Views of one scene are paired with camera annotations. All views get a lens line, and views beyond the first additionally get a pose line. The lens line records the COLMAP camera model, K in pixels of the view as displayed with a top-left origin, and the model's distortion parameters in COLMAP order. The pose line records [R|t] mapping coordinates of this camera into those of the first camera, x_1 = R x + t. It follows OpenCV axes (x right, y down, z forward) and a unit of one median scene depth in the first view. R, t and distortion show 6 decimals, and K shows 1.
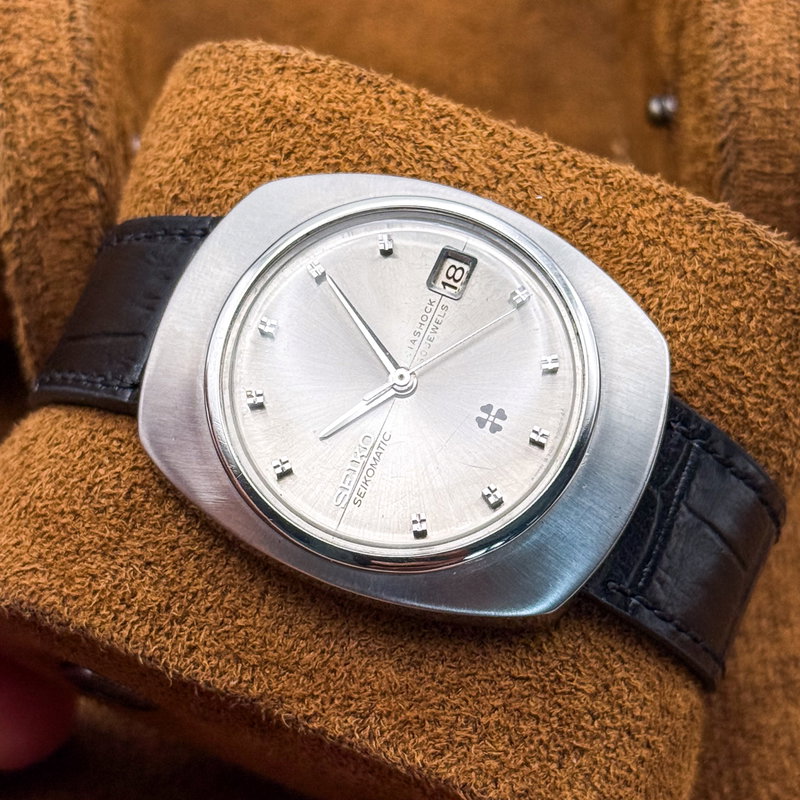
lens RADIAL K [[2448.0, 0, 375.1], [0, 2448.0, 403.6], [0, 0, 1]] dist [-0.050053, 0.439443]
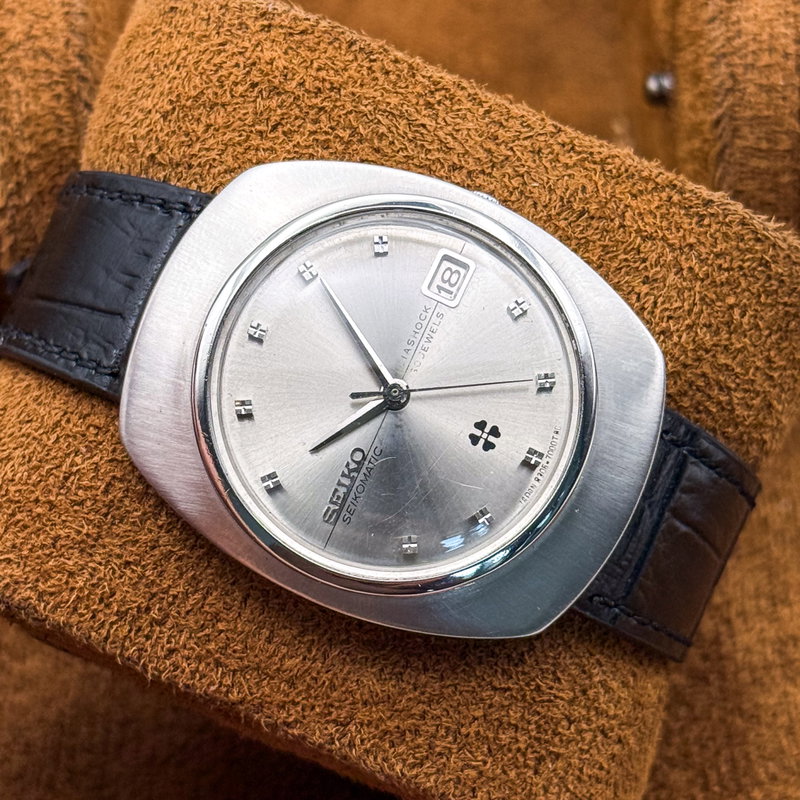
lens RADIAL K [[2448.0, 0, 375.1], [0, 2448.0, 403.6], [0, 0, 1]] dist [-0.050053, 0.439443]
pose [[0.997187, 0.024469, 0.070850, -0.062820], [-0.037147, 0.982302, 0.183585, -0.175529], [-0.065104, -0.185701, 0.980447, 0.042616]]
